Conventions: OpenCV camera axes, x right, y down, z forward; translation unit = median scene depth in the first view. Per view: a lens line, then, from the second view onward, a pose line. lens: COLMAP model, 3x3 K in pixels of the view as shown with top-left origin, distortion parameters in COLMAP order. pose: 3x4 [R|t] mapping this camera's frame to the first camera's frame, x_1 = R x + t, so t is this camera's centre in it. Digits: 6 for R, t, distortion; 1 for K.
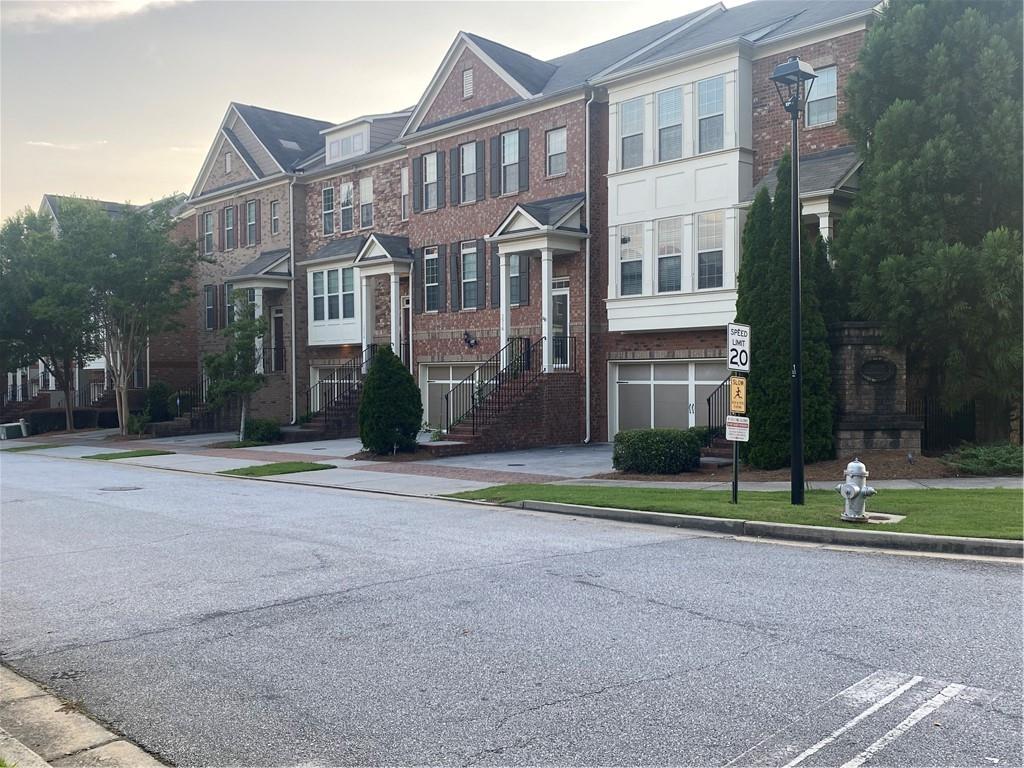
lens RADIAL K [[1001.5, 0, 519.5], [0, 1001.5, 391.6], [0, 0, 1]] dist [-0.000590, 0.000000]
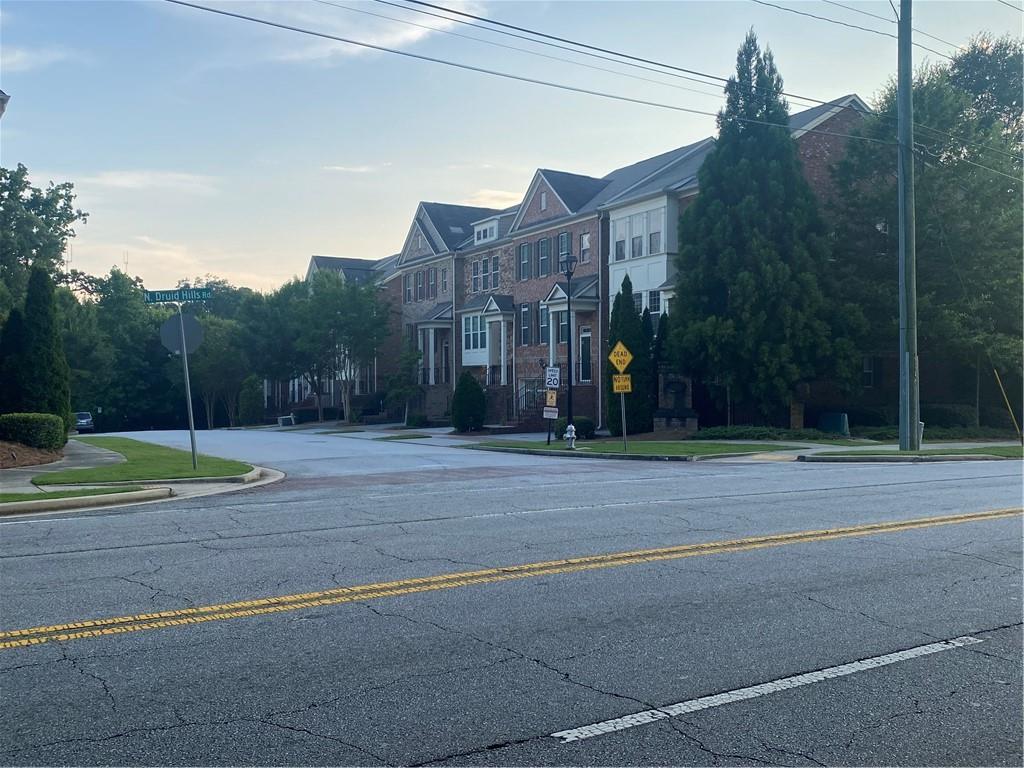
lens RADIAL K [[1001.5, 0, 509.6], [0, 1001.5, 385.3], [0, 0, 1]] dist [-0.000590, 0.000000]
pose [[0.963295, 0.001180, -0.268442, 0.295212], [-0.004330, 0.999929, -0.011140, -0.000092], [0.268410, 0.011893, 0.963231, -0.487241]]
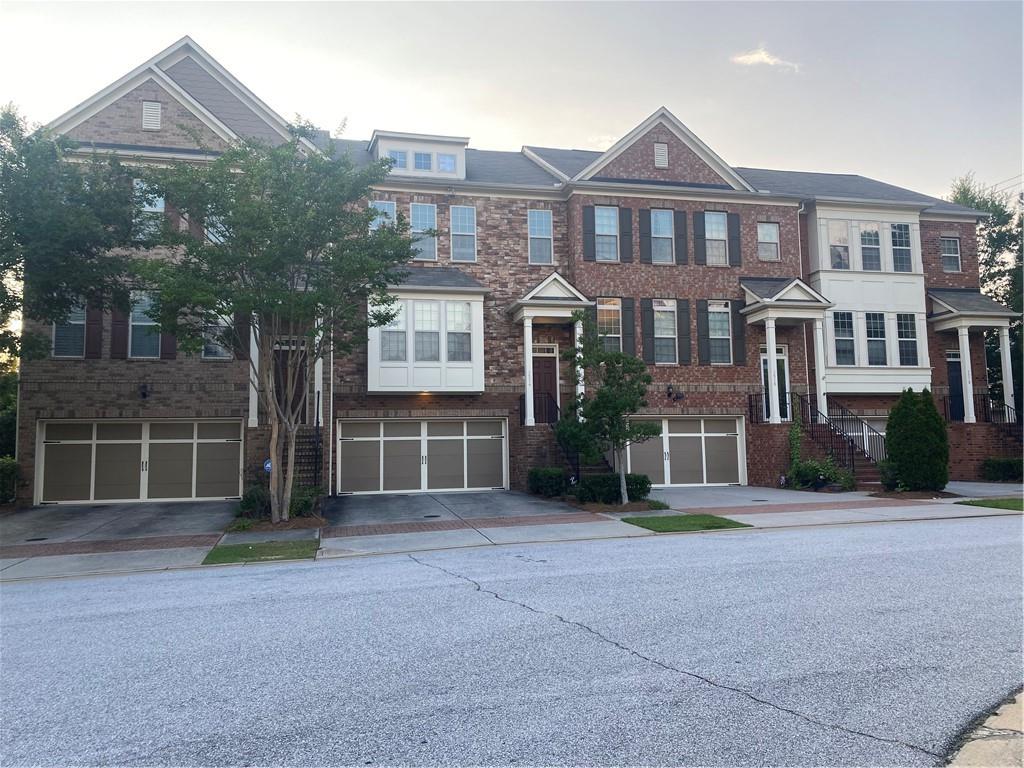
lens RADIAL K [[665.4, 0, 517.5], [0, 665.4, 374.9], [0, 0, 1]] dist [-0.007286, -0.002195]
pose [[0.529760, 0.070323, 0.845227, -0.659097], [0.021565, 0.995118, -0.096310, -0.007562], [-0.847873, 0.069248, 0.525657, 0.709432]]
